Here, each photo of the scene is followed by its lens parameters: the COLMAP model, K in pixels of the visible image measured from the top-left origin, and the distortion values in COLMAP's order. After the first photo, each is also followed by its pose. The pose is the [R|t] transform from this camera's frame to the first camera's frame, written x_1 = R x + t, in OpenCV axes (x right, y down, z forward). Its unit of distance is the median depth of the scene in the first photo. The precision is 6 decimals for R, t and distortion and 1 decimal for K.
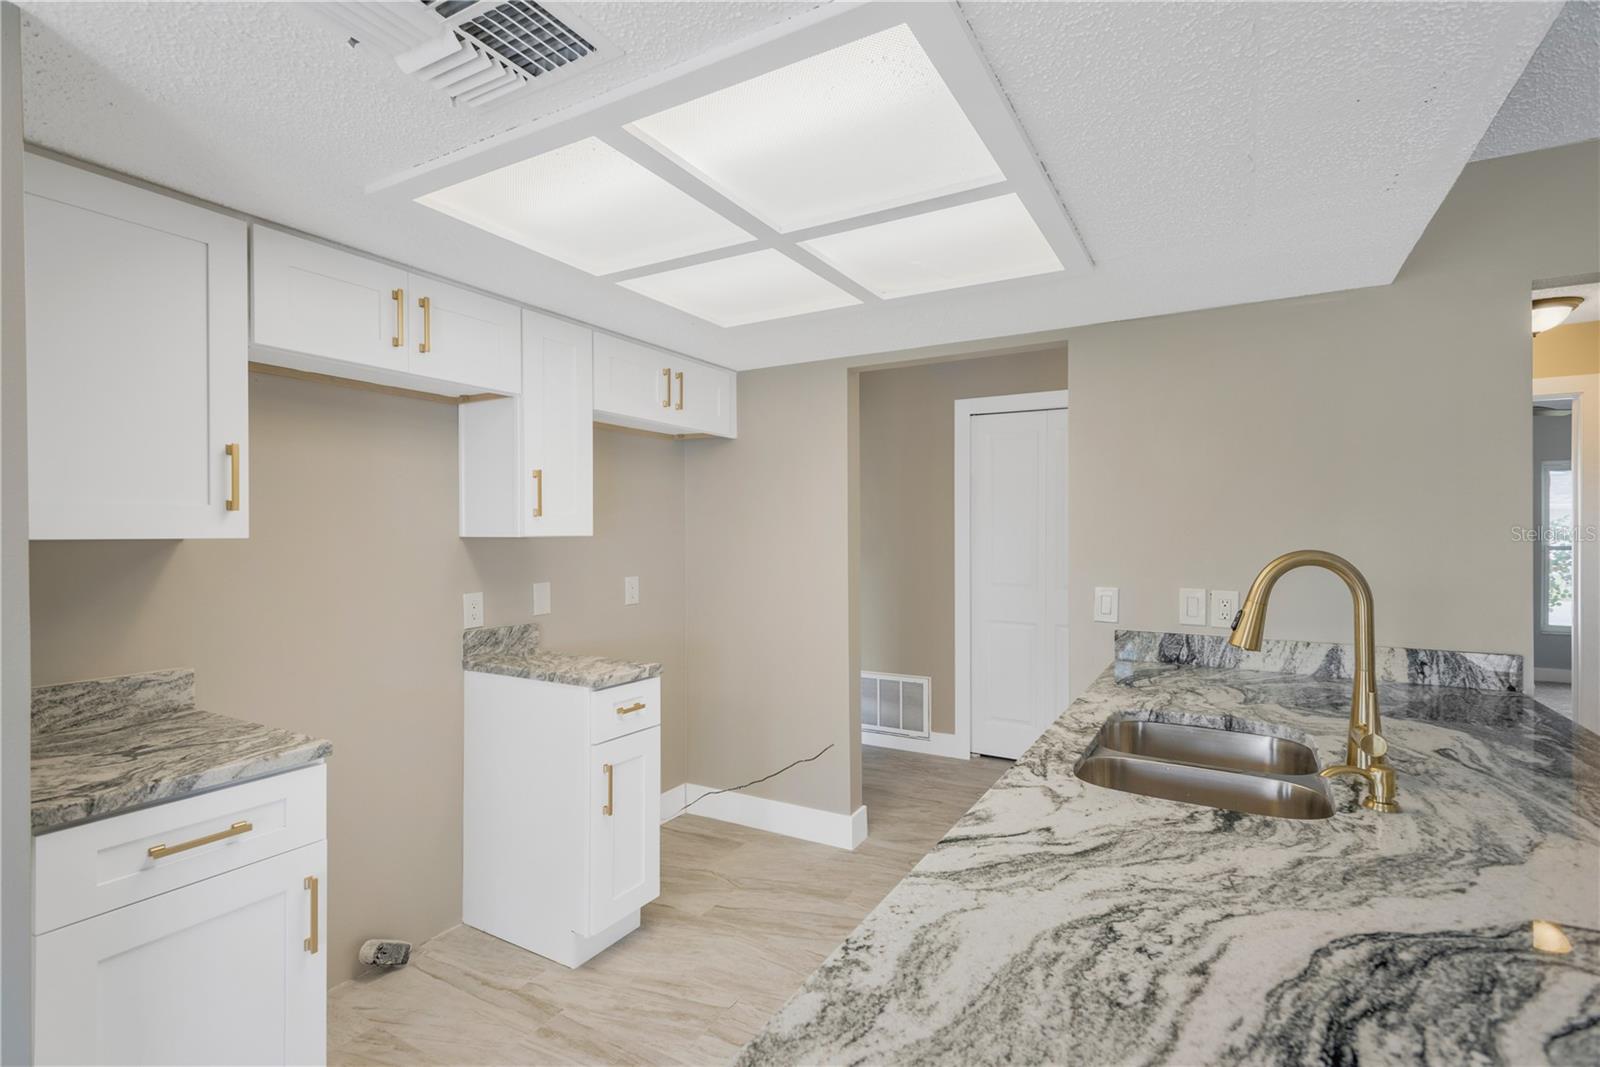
lens RADIAL K [[743.5, 0, 797.7], [0, 743.5, 534.3], [0, 0, 1]] dist [0.019024, -0.006869]
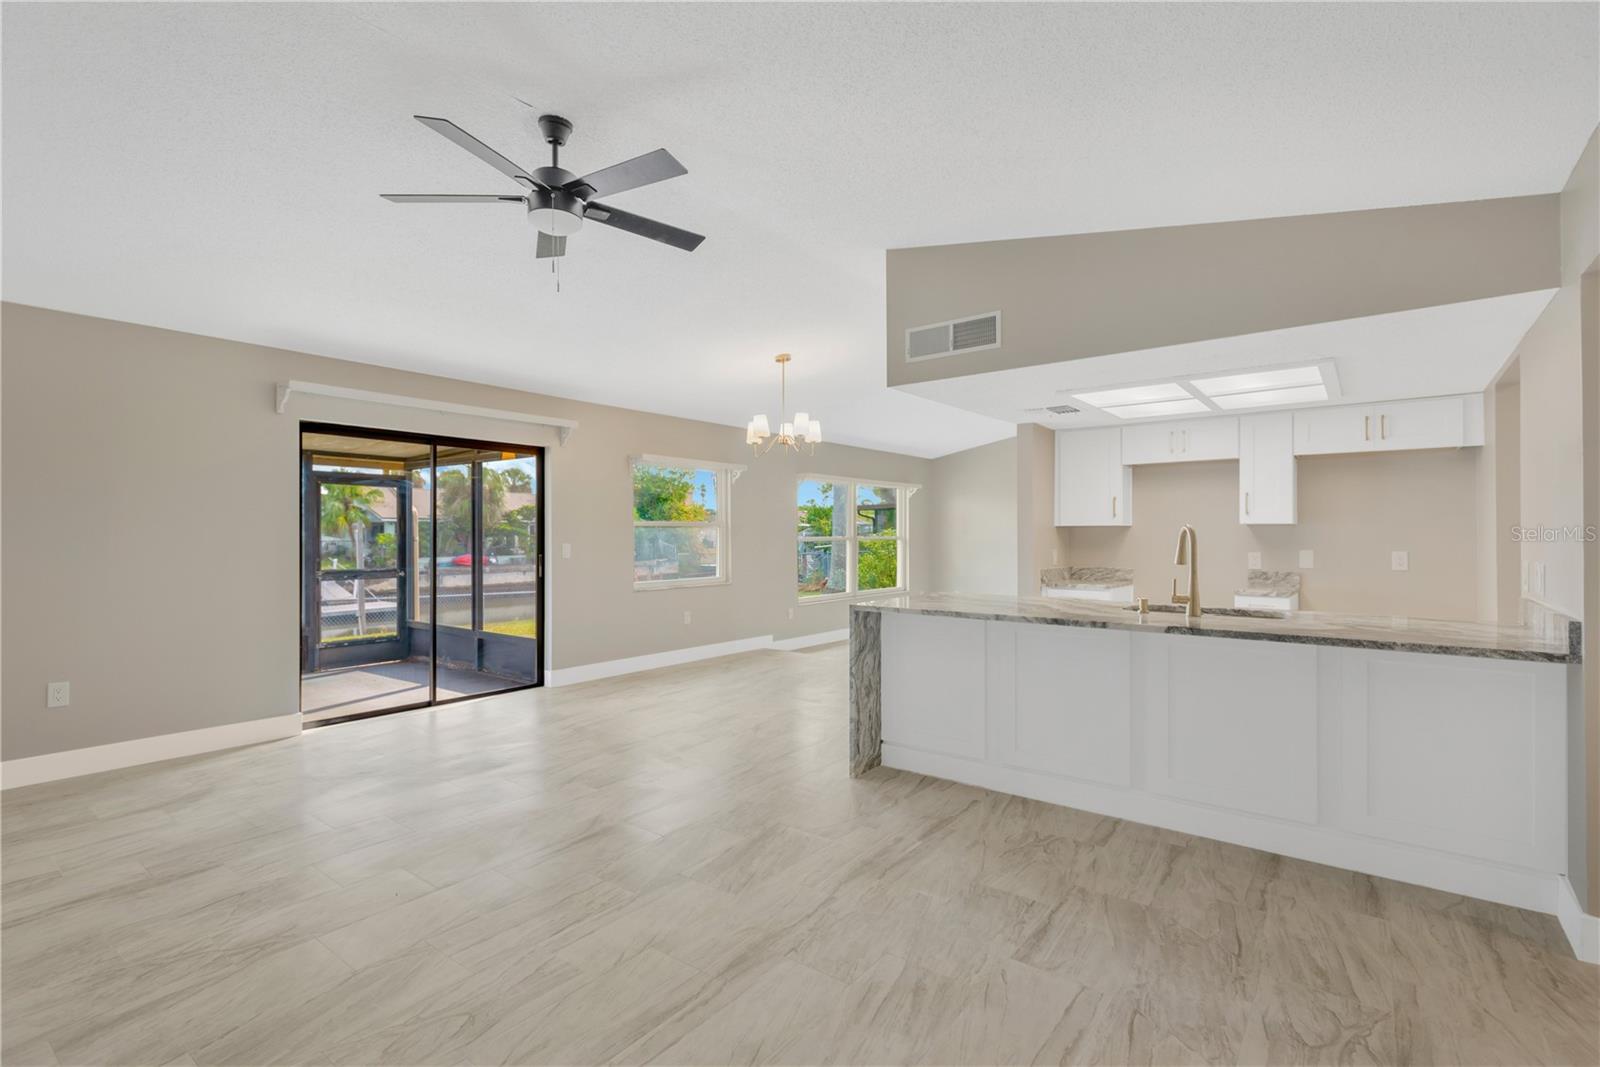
lens RADIAL K [[743.5, 0, 797.7], [0, 743.5, 534.3], [0, 0, 1]] dist [0.019024, -0.006869]
pose [[-0.123029, 0.001341, -0.992402, 2.080751], [0.000165, 0.999999, 0.001331, 0.032091], [0.992403, 0.000000, -0.123029, 0.016698]]
